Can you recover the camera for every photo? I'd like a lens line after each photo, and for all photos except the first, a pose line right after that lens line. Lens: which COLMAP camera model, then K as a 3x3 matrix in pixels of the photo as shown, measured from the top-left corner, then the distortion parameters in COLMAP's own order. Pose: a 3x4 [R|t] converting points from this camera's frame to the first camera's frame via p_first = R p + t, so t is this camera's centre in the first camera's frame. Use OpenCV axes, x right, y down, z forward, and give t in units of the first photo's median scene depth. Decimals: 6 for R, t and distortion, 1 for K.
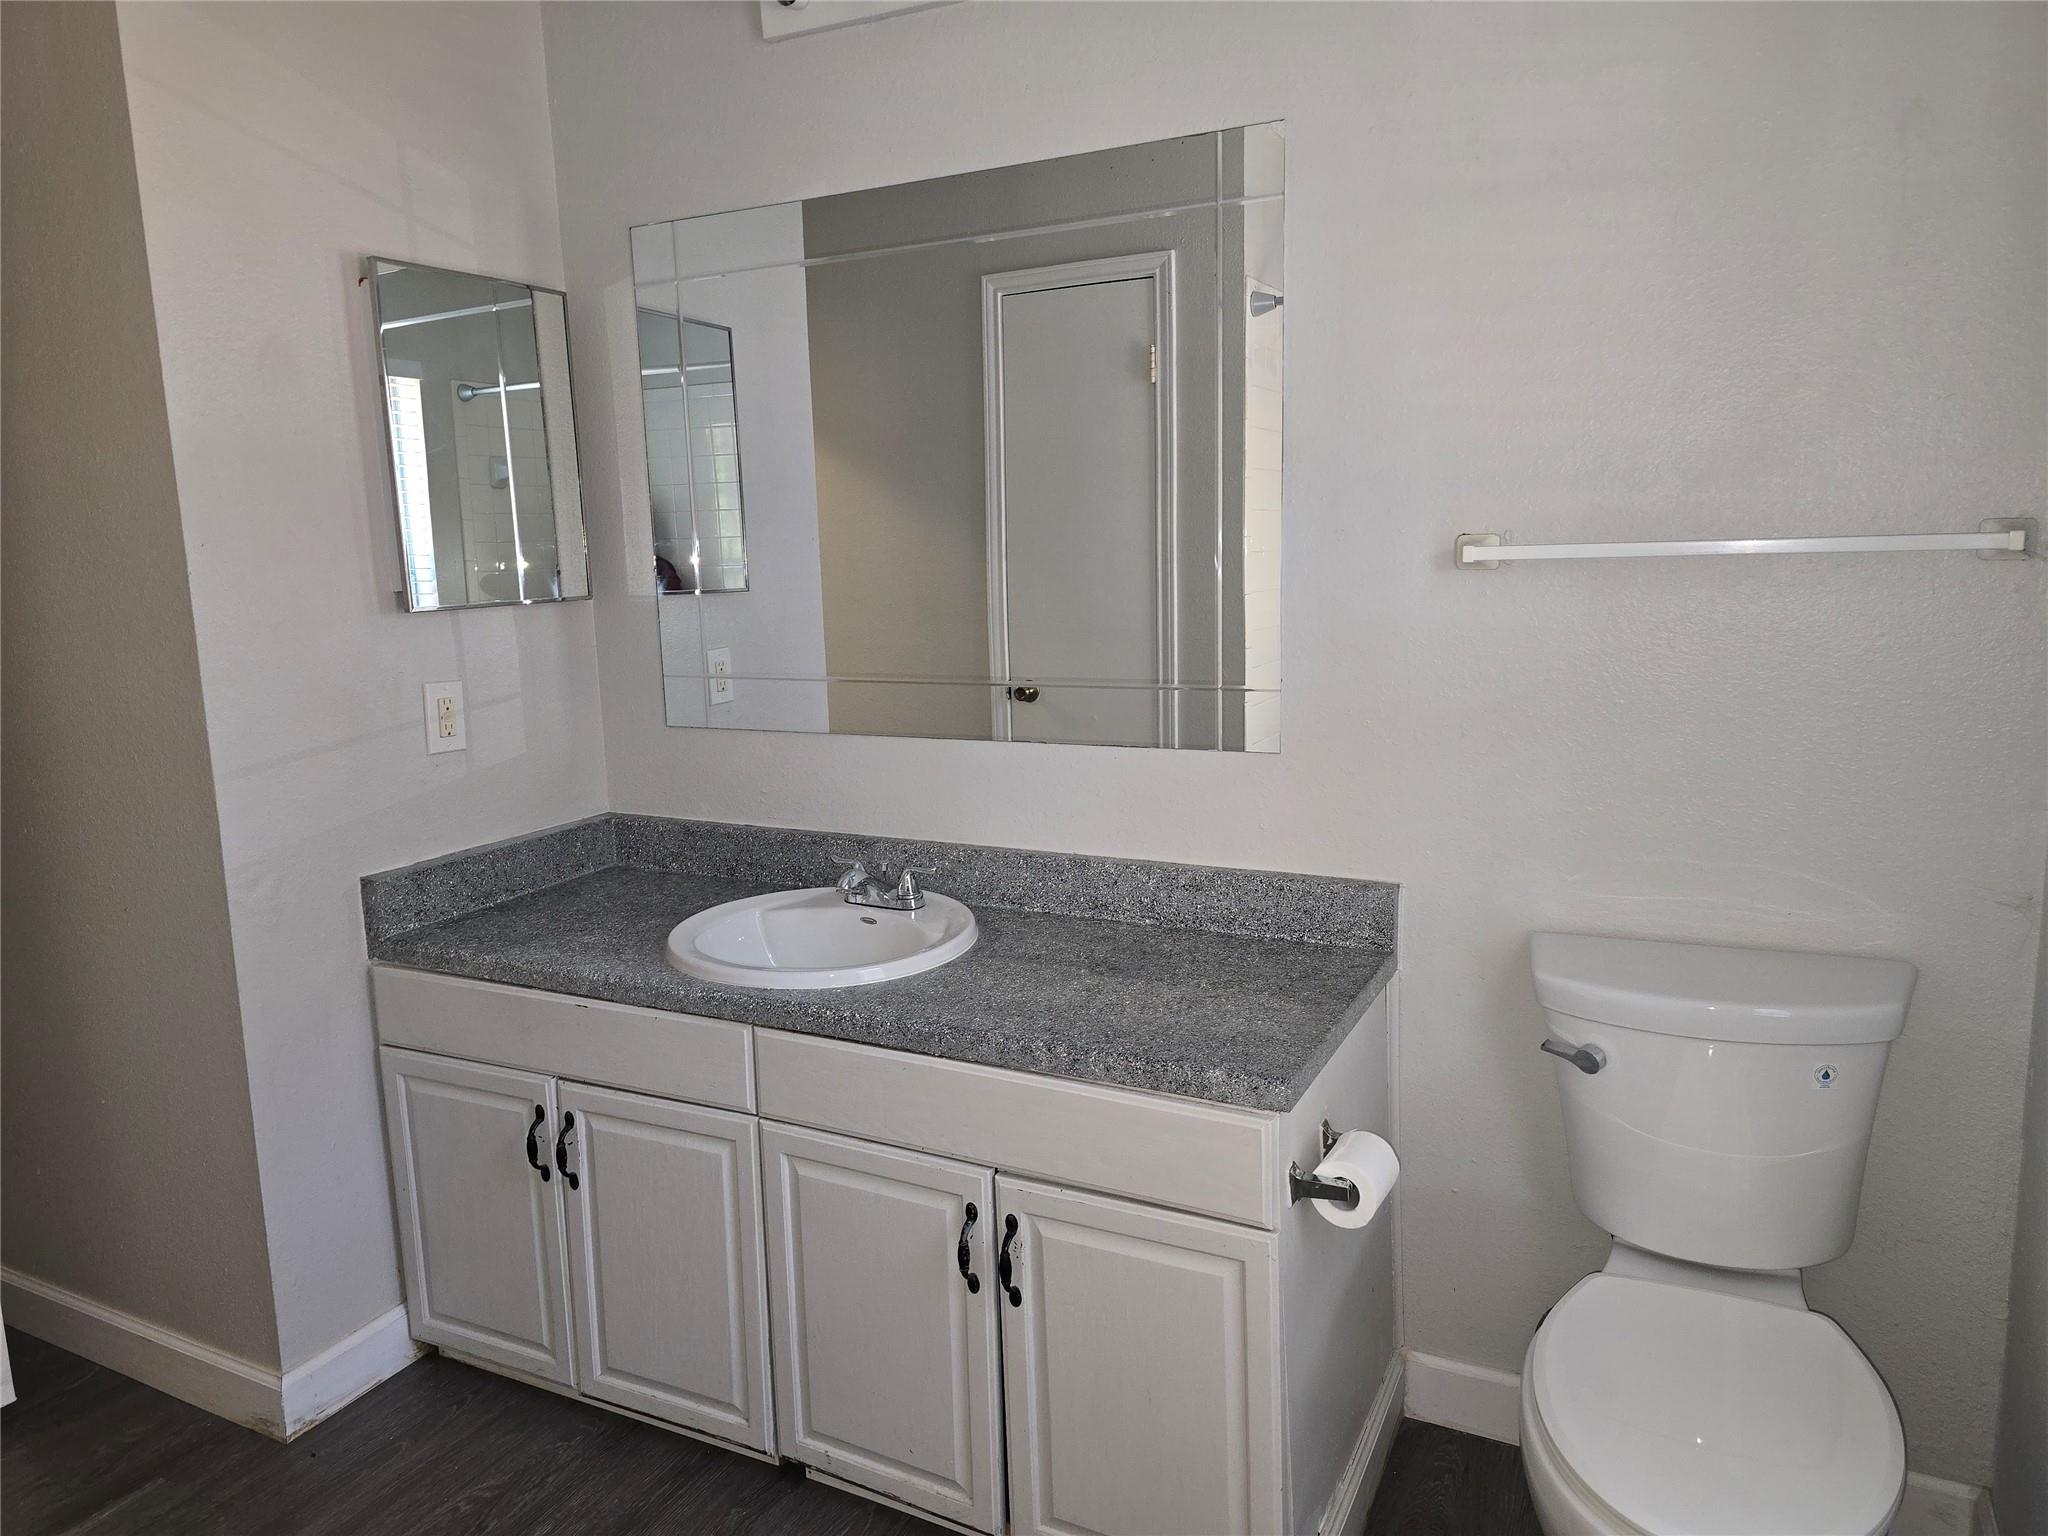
lens RADIAL K [[1352.7, 0, 1024.0], [0, 1352.7, 768.0], [0, 0, 1]] dist [0.001555, 0.000275]
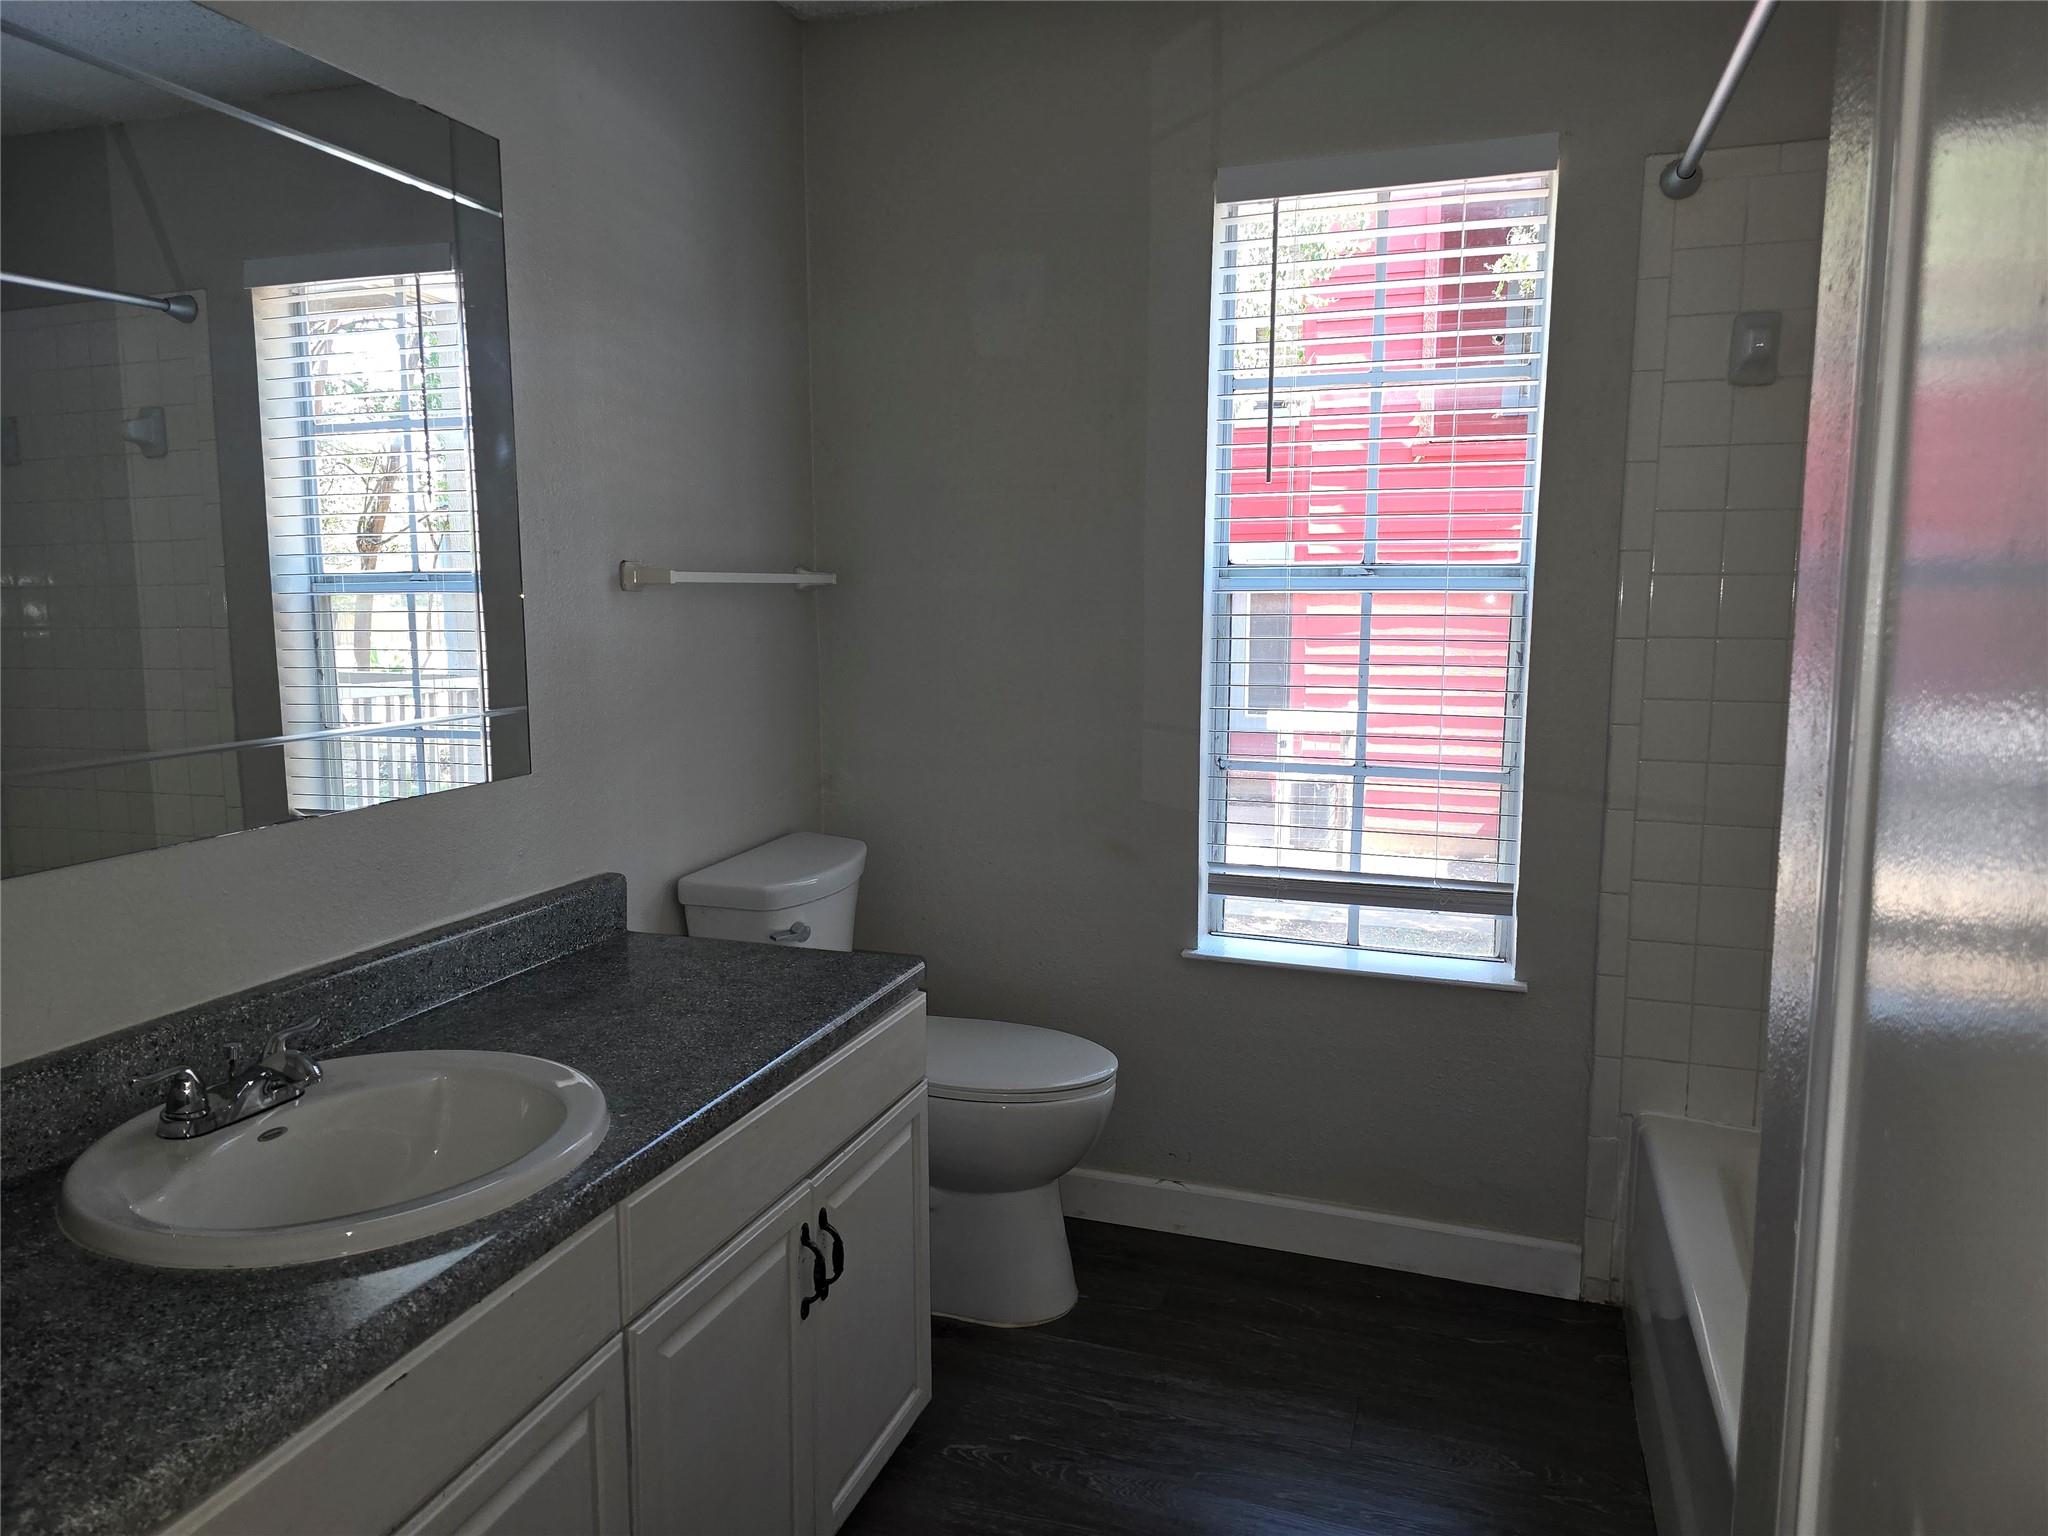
lens RADIAL K [[1352.7, 0, 1024.0], [0, 1352.7, 768.0], [0, 0, 1]] dist [0.001555, 0.000275]
pose [[-0.134135, -0.112579, 0.984548, -0.853839], [0.163632, 0.977371, 0.134052, -0.092253], [-0.977360, 0.179085, -0.112678, 0.768900]]
